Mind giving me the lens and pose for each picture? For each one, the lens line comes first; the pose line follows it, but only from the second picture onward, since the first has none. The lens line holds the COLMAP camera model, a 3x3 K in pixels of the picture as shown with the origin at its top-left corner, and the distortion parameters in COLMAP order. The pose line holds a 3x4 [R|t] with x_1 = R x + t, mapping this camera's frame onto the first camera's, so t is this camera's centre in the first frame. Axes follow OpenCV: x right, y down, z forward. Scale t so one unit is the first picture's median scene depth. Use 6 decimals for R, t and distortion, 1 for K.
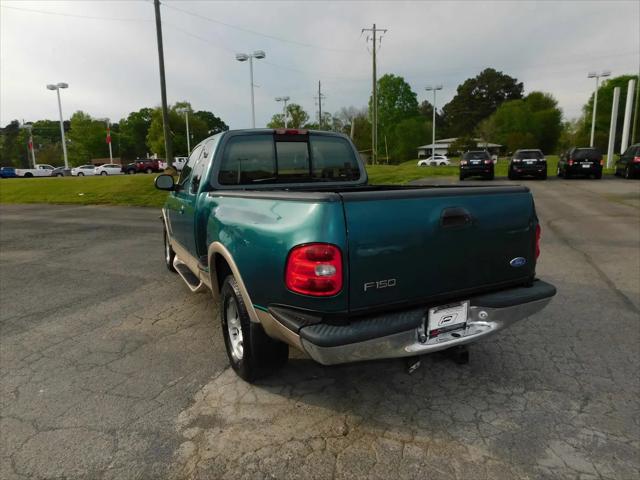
lens RADIAL K [[425.5, 0, 318.8], [0, 425.5, 240.2], [0, 0, 1]] dist [-0.072389, 0.059585]
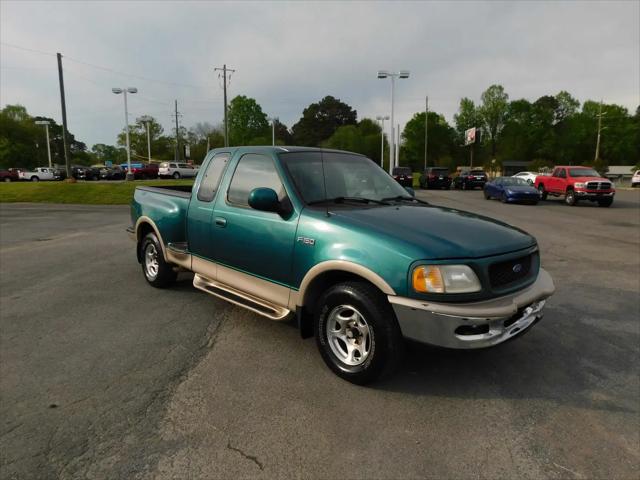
lens RADIAL K [[425.5, 0, 317.7], [0, 425.5, 239.4], [0, 0, 1]] dist [-0.072389, 0.059585]
pose [[0.946558, -0.026027, 0.321481, -0.024565], [0.036885, 0.998935, -0.027731, 0.056846], [-0.320416, 0.038107, 0.946510, -0.308810]]
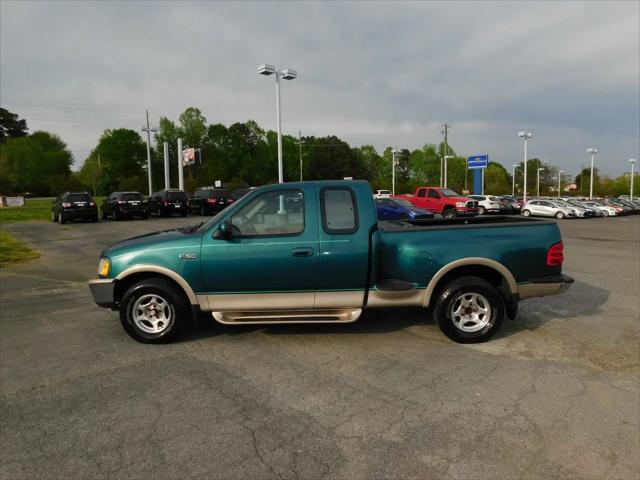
lens RADIAL K [[425.5, 0, 318.6], [0, 425.5, 241.1], [0, 0, 1]] dist [-0.072389, 0.059585]
pose [[0.472712, -0.079413, 0.877631, -0.170867], [0.161163, 0.986925, 0.002496, -0.013706], [-0.866354, 0.140262, 0.479330, 0.067296]]
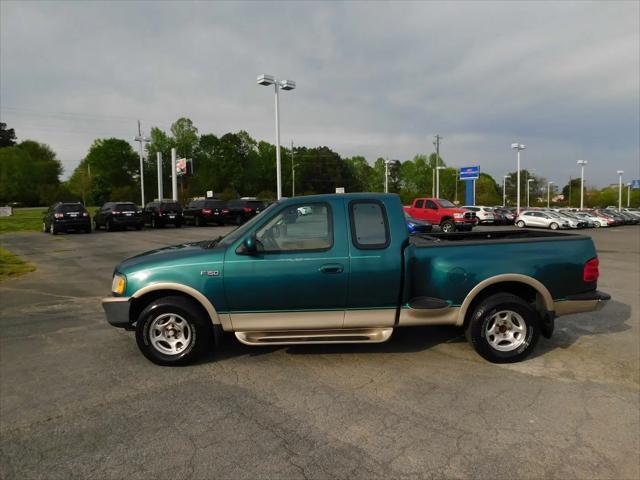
lens RADIAL K [[425.5, 0, 318.3], [0, 425.5, 241.7], [0, 0, 1]] dist [-0.072389, 0.059585]
pose [[0.453120, -0.059412, 0.889468, -0.170623], [0.161694, 0.986704, -0.016464, -0.017595], [-0.876663, 0.151281, 0.456701, 0.081610]]
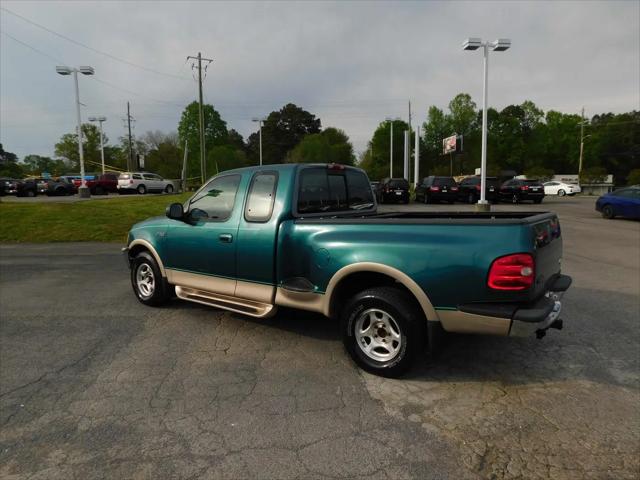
lens RADIAL K [[425.5, 0, 318.2], [0, 425.5, 240.1], [0, 0, 1]] dist [-0.072389, 0.059585]
pose [[0.900898, -0.040326, 0.432154, -0.079934], [0.066695, 0.996711, -0.046030, -0.001032], [-0.428877, 0.070291, 0.900624, -0.000267]]
